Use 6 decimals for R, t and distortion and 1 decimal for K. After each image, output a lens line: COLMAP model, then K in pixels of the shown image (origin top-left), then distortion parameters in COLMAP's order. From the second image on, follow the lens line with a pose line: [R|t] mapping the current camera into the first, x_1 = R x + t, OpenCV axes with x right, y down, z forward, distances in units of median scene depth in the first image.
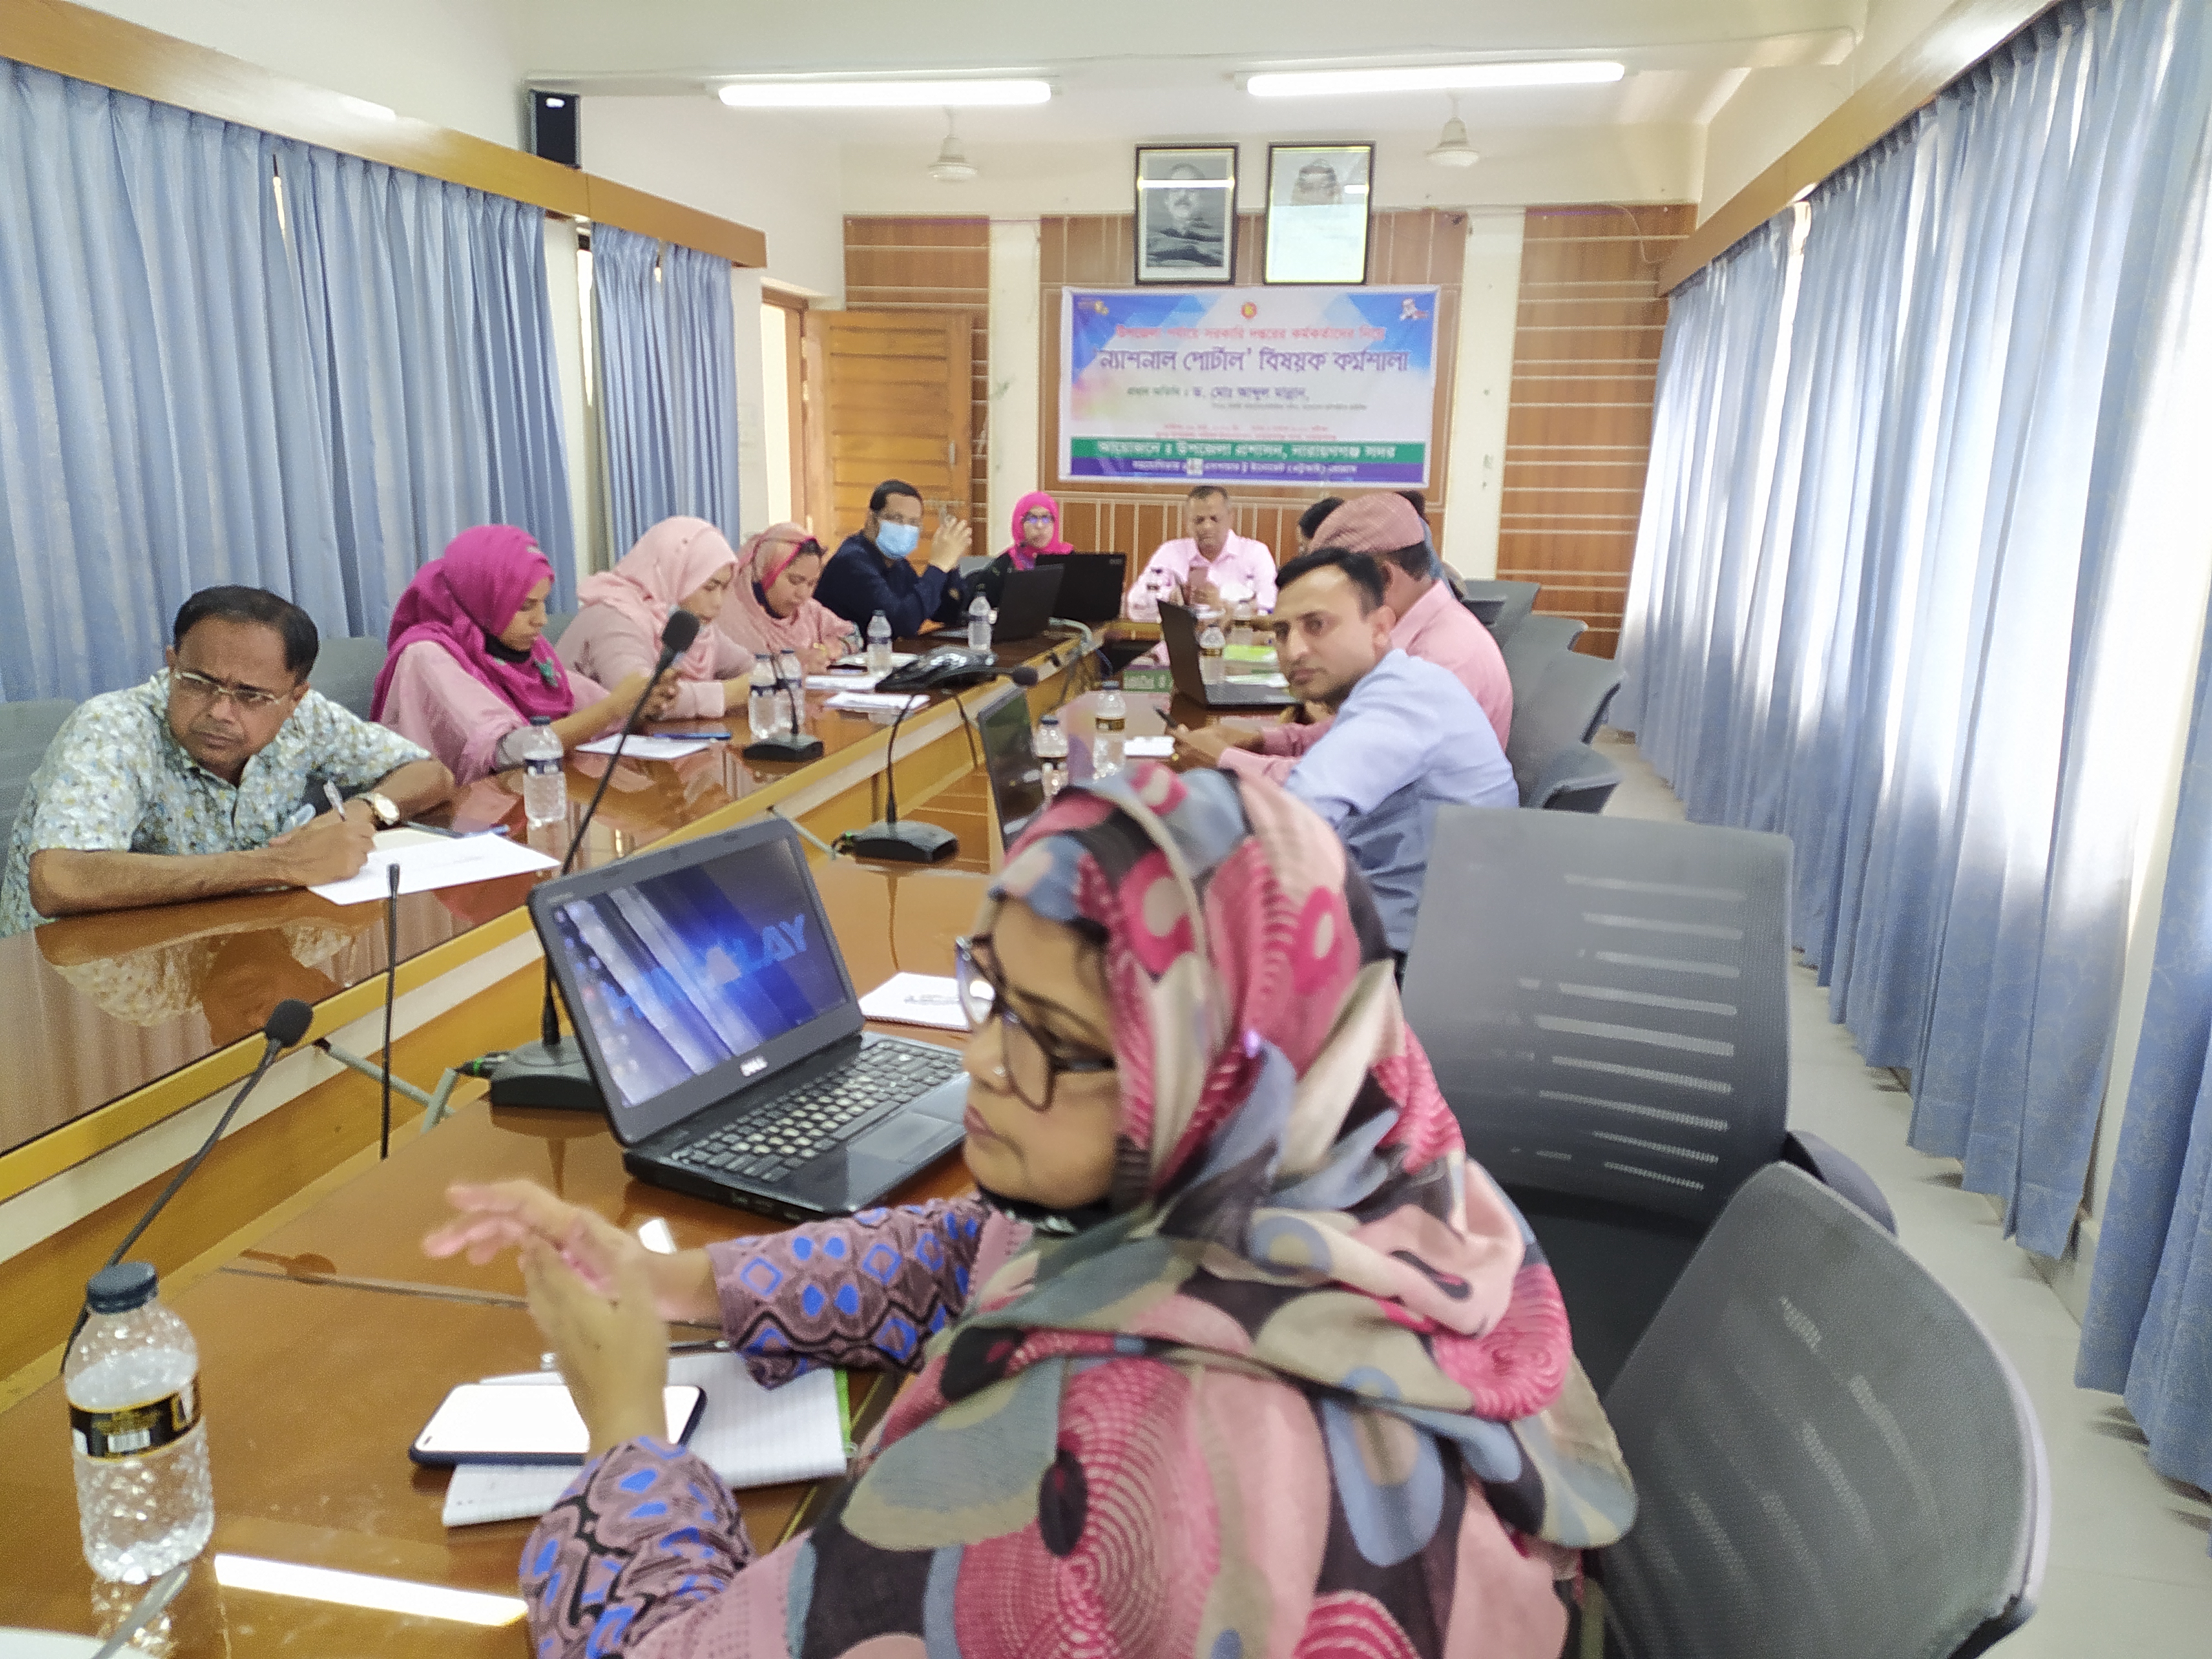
lens RADIAL K [[1648.1, 0, 1106.0], [0, 1648.1, 829.5], [0, 0, 1]] dist [0.103910, -0.101217]
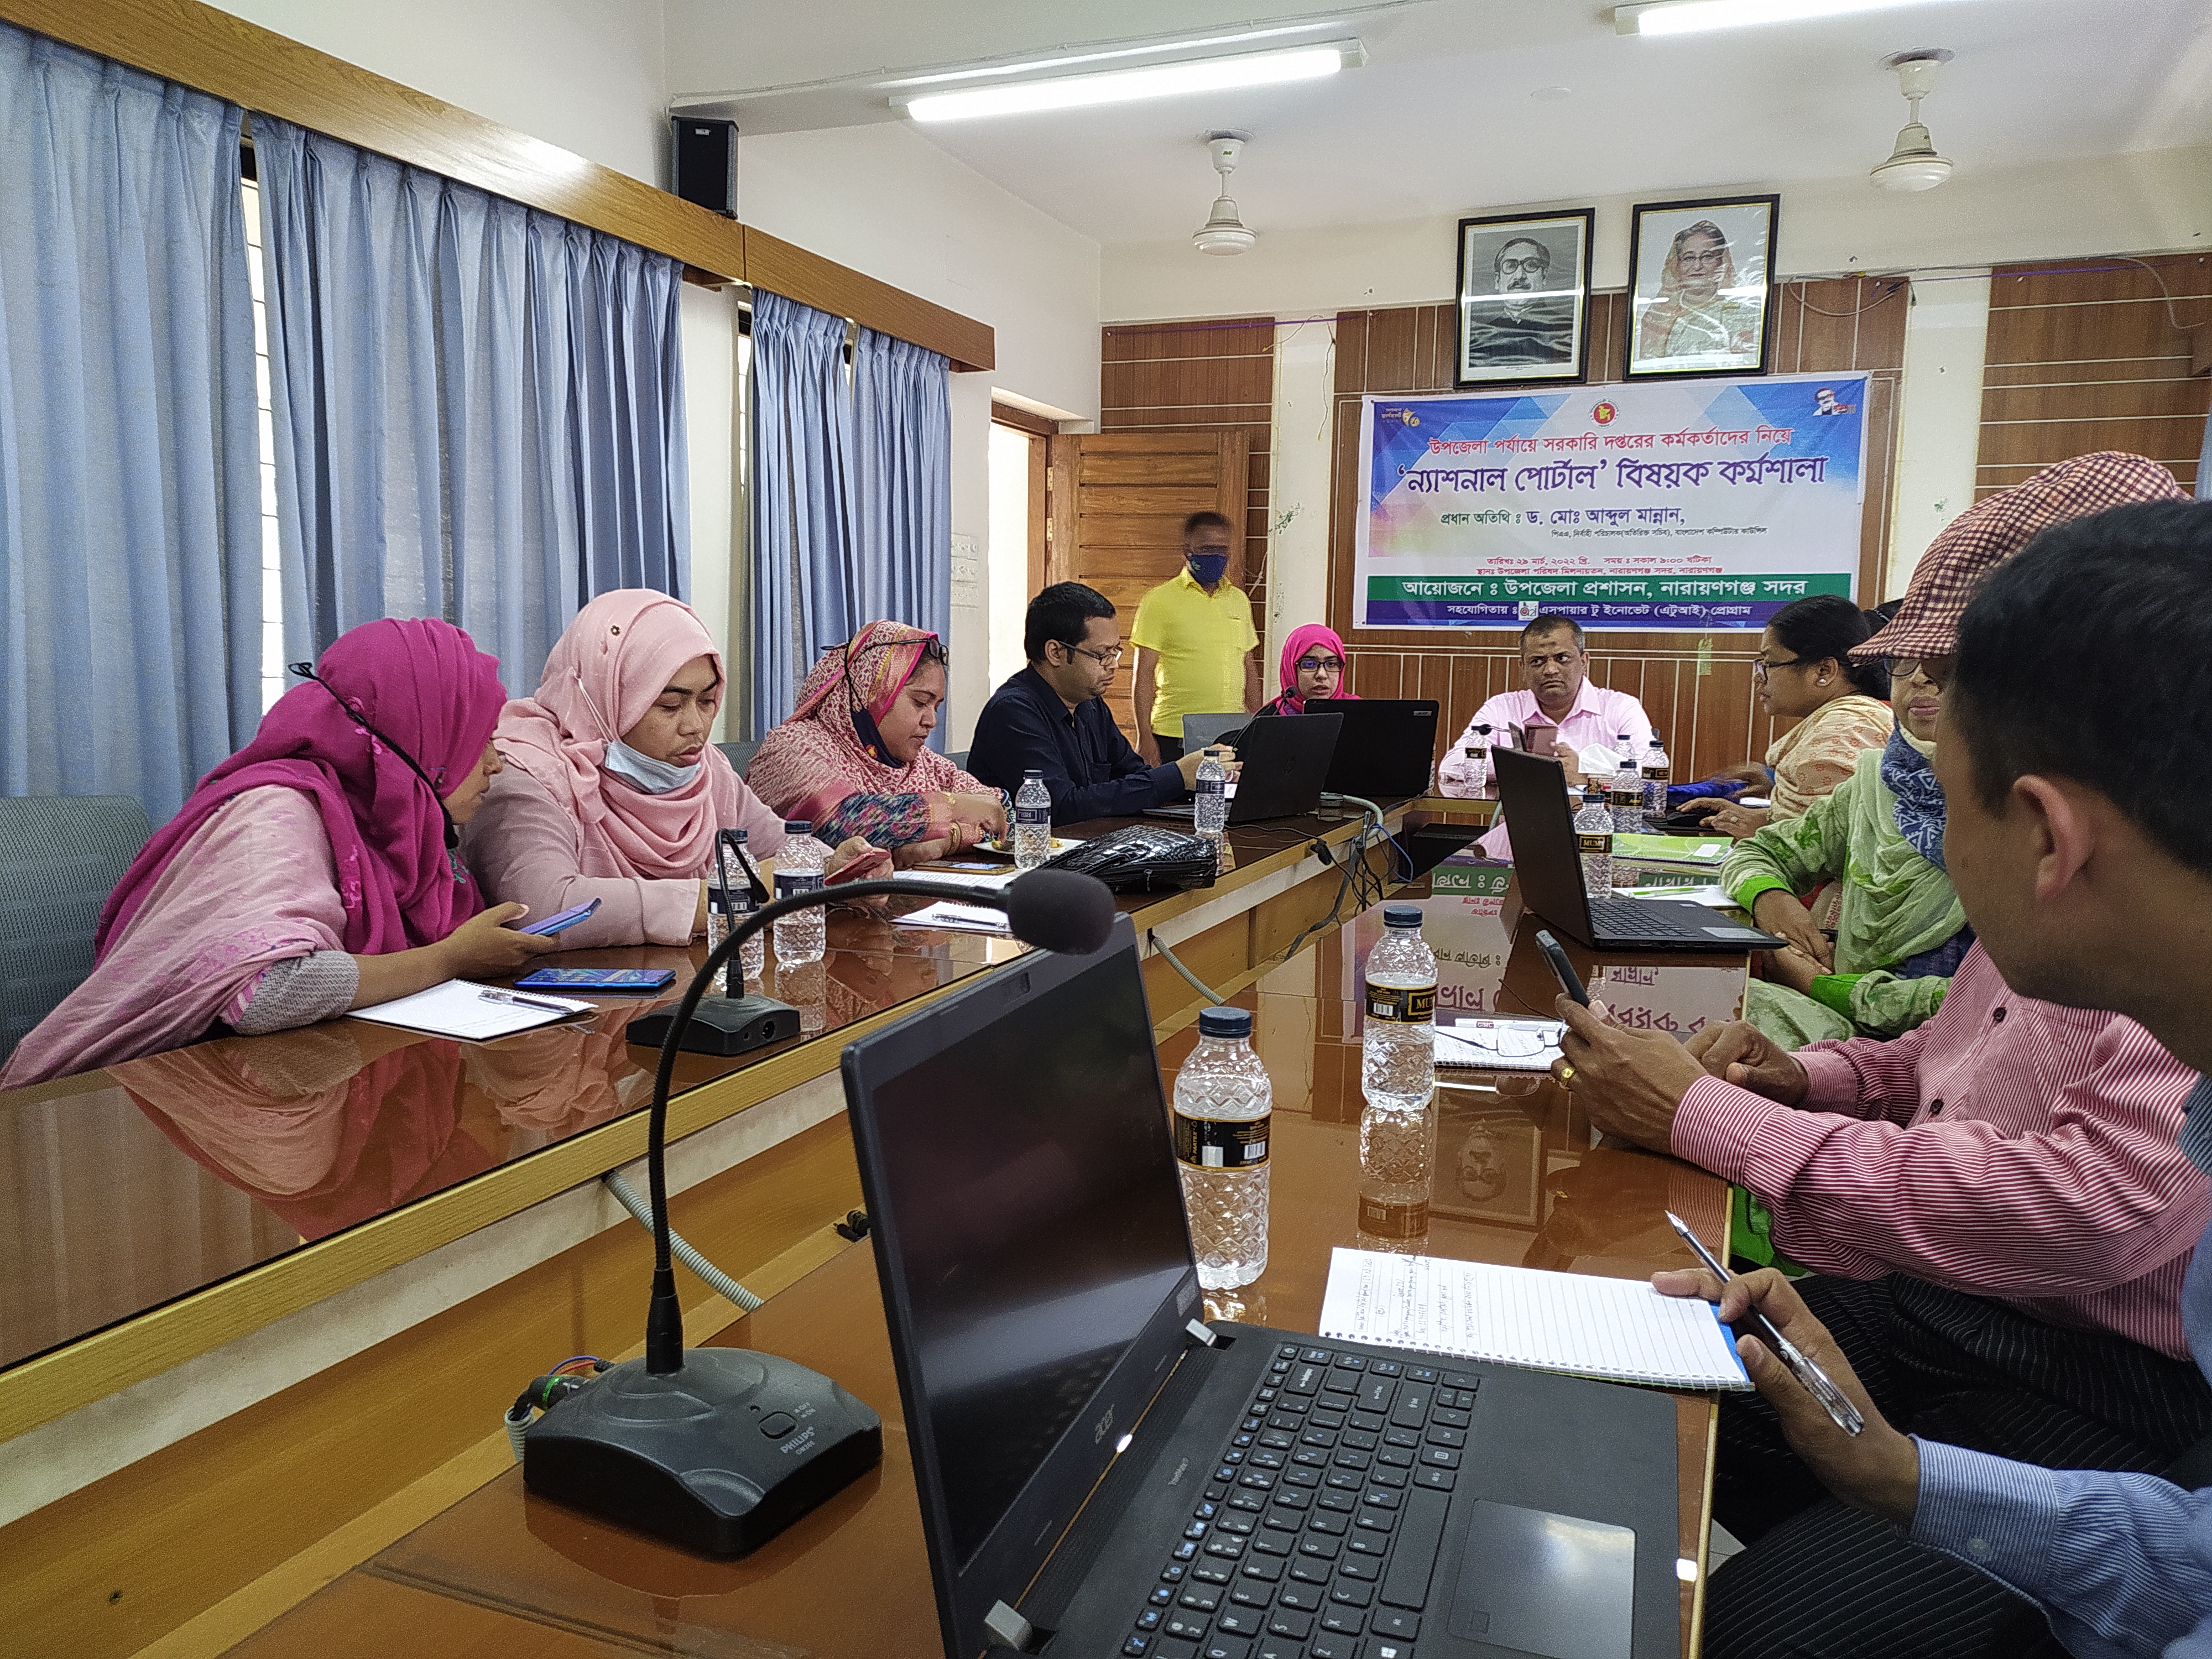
lens RADIAL K [[1648.1, 0, 1106.0], [0, 1648.1, 829.5], [0, 0, 1]] dist [0.103910, -0.101217]
pose [[0.983184, 0.017052, -0.181822, 0.001905], [-0.037535, 0.993242, -0.109821, -0.022930], [0.178720, 0.114799, 0.977180, 0.216487]]
